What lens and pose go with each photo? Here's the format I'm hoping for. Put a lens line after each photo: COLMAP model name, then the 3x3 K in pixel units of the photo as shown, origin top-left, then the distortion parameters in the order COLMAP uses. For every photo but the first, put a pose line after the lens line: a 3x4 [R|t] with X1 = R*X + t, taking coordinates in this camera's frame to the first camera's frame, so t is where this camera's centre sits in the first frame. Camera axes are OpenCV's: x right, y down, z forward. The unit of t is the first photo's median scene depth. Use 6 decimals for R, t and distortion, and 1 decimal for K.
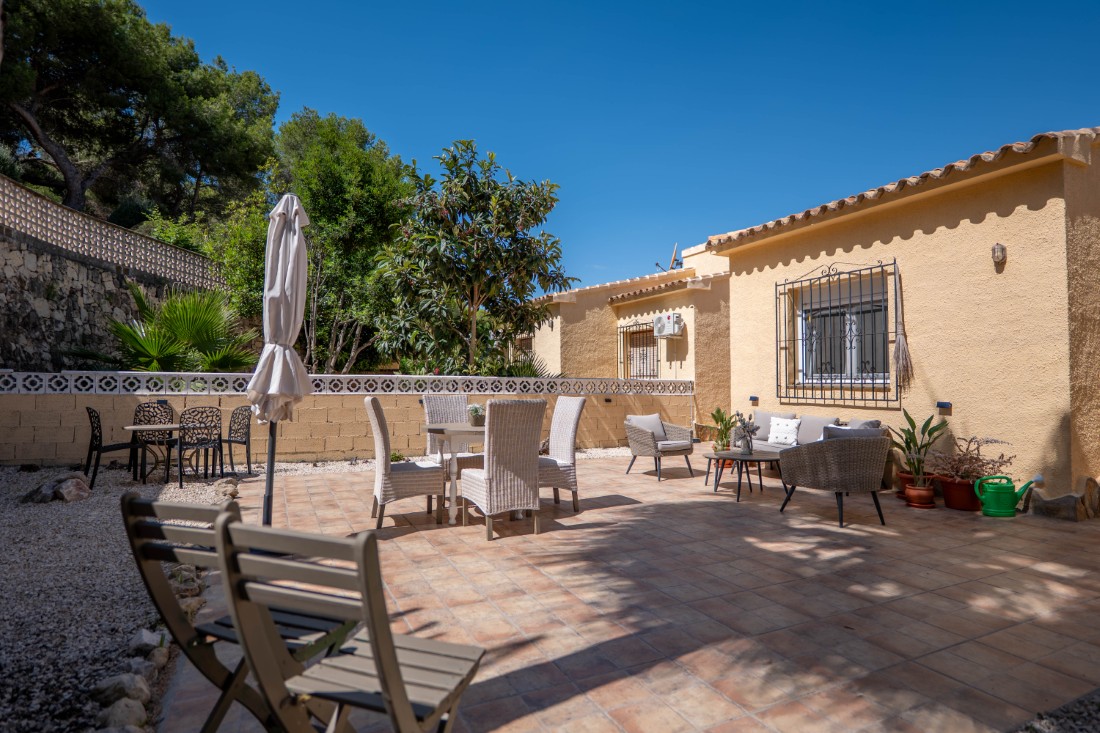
lens RADIAL K [[585.9, 0, 563.1], [0, 585.9, 369.1], [0, 0, 1]] dist [-0.004076, 0.002763]
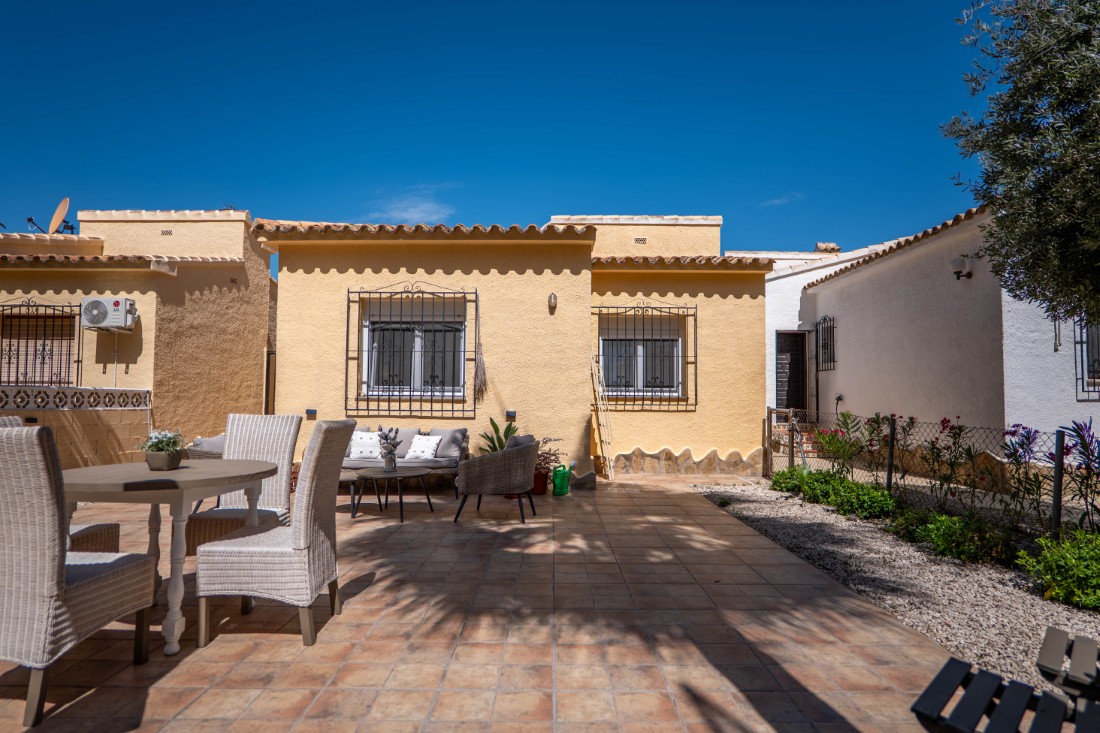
lens RADIAL K [[585.9, 0, 563.1], [0, 585.9, 369.1], [0, 0, 1]] dist [-0.004076, 0.002763]
pose [[0.453238, 0.040832, 0.890454, -0.359547], [-0.026570, 0.999125, -0.032290, 0.003756], [-0.890994, -0.009025, 0.453926, 0.291260]]
